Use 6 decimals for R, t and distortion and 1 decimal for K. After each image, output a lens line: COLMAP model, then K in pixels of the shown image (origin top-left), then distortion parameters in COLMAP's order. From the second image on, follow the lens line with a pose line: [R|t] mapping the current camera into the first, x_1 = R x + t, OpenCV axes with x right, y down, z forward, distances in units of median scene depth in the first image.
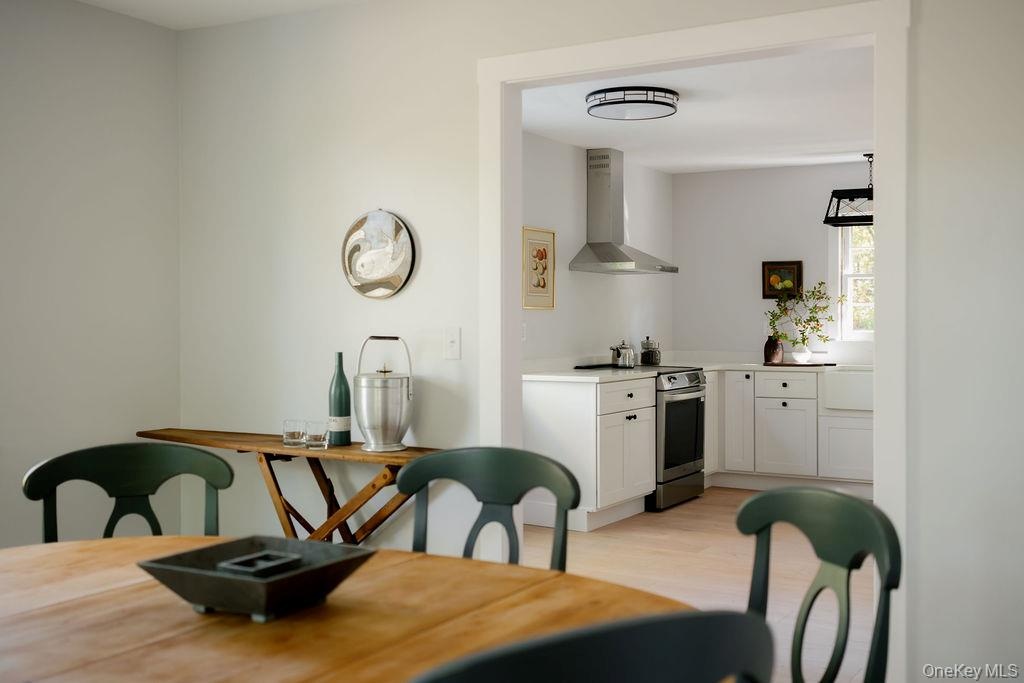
lens RADIAL K [[1120.7, 0, 512.9], [0, 1120.7, 329.8], [0, 0, 1]] dist [0.009882, 0.004054]
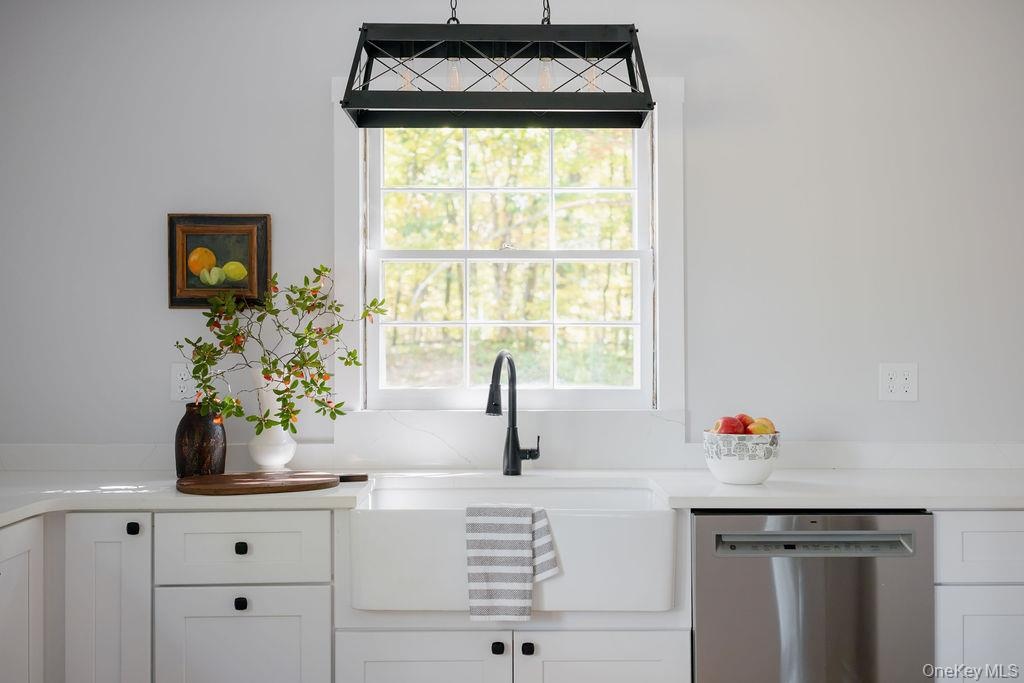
lens RADIAL K [[1120.7, 0, 512.9], [0, 1120.7, 329.8], [0, 0, 1]] dist [0.009882, 0.004054]
pose [[0.854918, 0.003020, 0.518754, 0.128752], [0.008195, 0.999780, -0.019327, -0.012028], [-0.518698, 0.020774, 0.854705, 0.637078]]
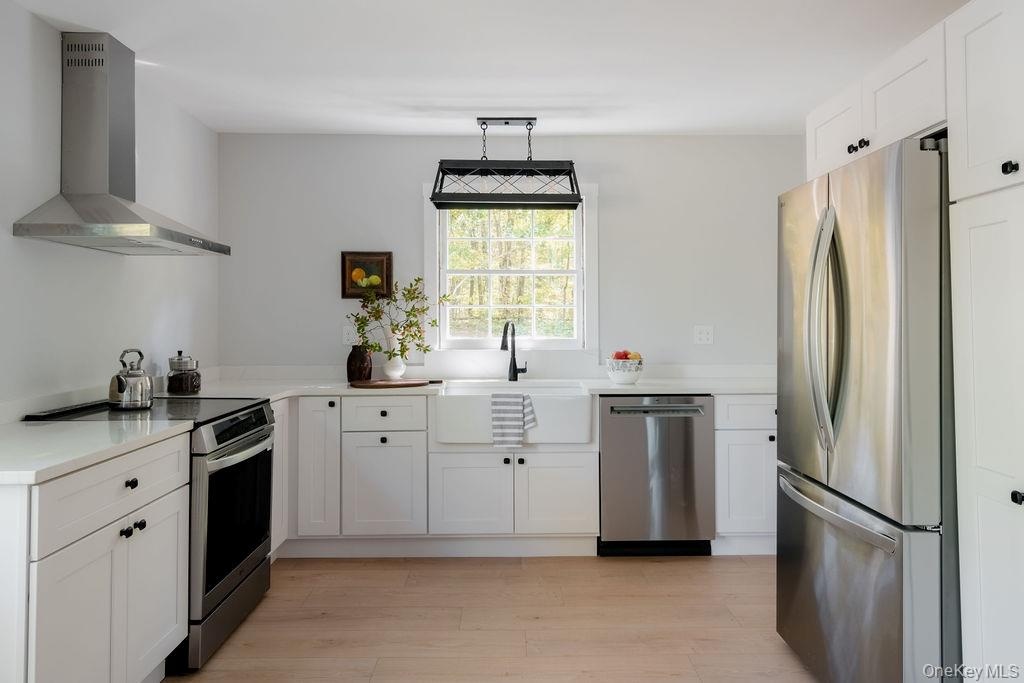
lens RADIAL K [[695.3, 0, 514.2], [0, 695.3, 302.0], [0, 0, 1]] dist [0.019021, -0.002217]
pose [[0.851561, 0.010819, 0.524144, 0.072990], [0.008301, 0.999383, -0.034115, -0.007851], [-0.524190, 0.033402, 0.850946, 0.550356]]
